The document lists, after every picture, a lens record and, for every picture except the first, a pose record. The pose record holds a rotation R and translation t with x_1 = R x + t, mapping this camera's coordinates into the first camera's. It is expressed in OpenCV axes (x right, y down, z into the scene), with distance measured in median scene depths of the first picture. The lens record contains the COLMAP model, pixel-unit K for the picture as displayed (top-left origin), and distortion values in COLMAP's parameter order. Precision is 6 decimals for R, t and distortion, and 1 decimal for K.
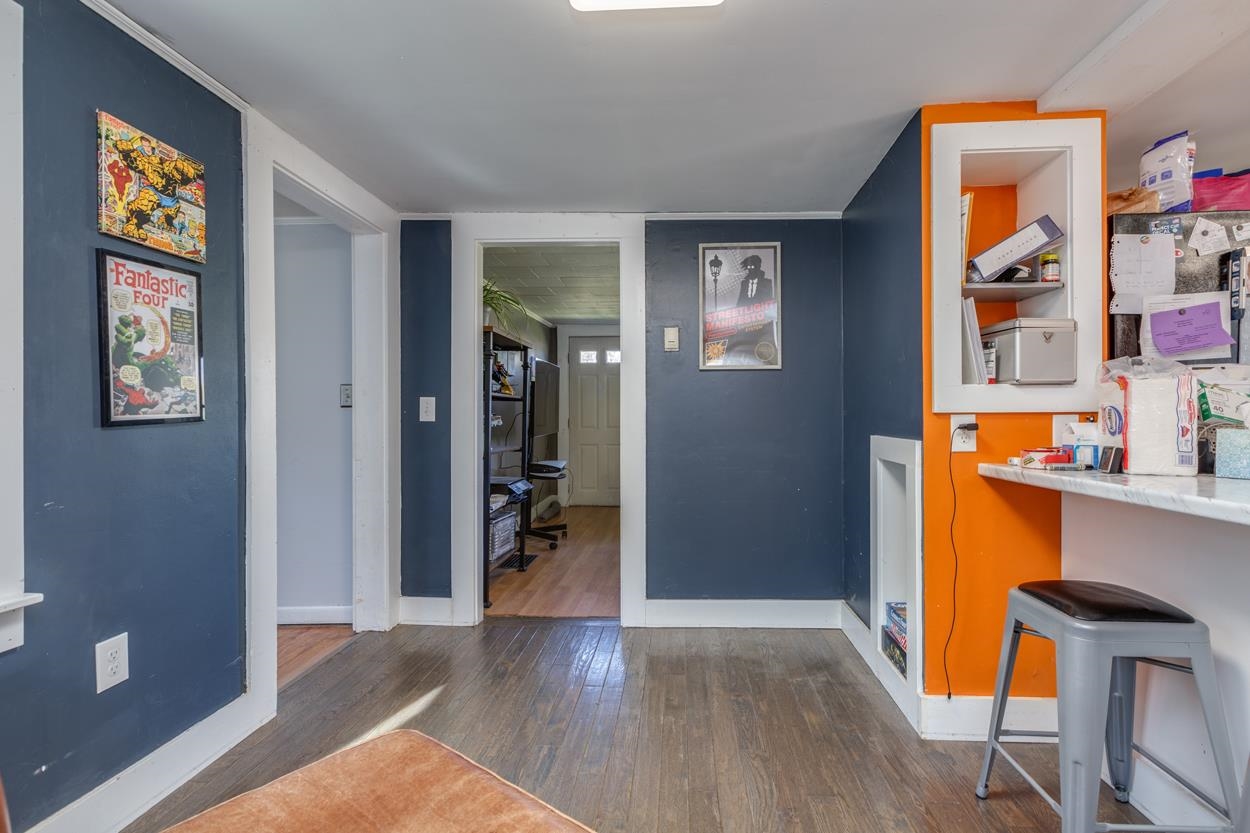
lens RADIAL K [[556.9, 0, 625.0], [0, 556.9, 416.5], [0, 0, 1]] dist [-0.000817, -0.000083]
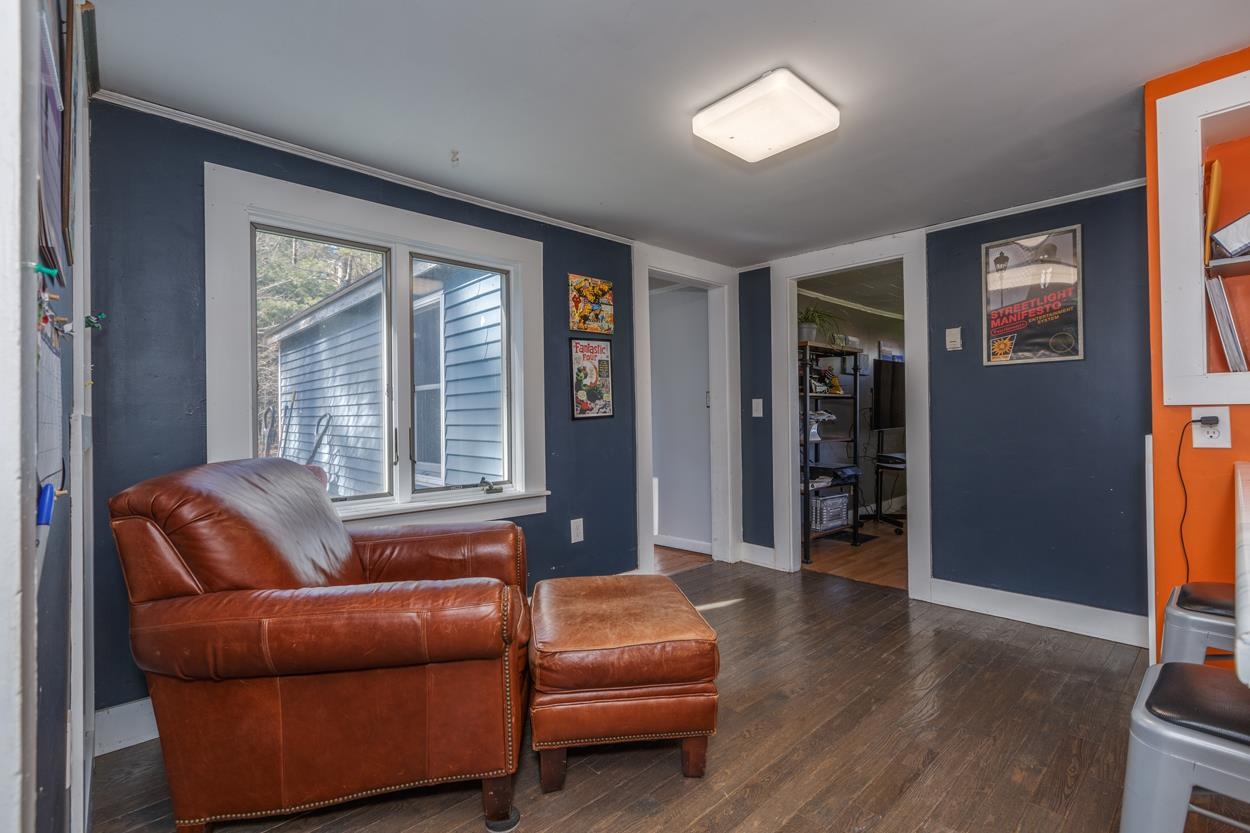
lens RADIAL K [[572.4, 0, 627.7], [0, 572.4, 413.9], [0, 0, 1]] dist [-0.000054, -0.000123]
pose [[0.711857, -0.008005, -0.702279, 0.660510], [0.010951, 0.999940, -0.000297, -0.001941], [0.702239, -0.007480, 0.711902, -0.363177]]
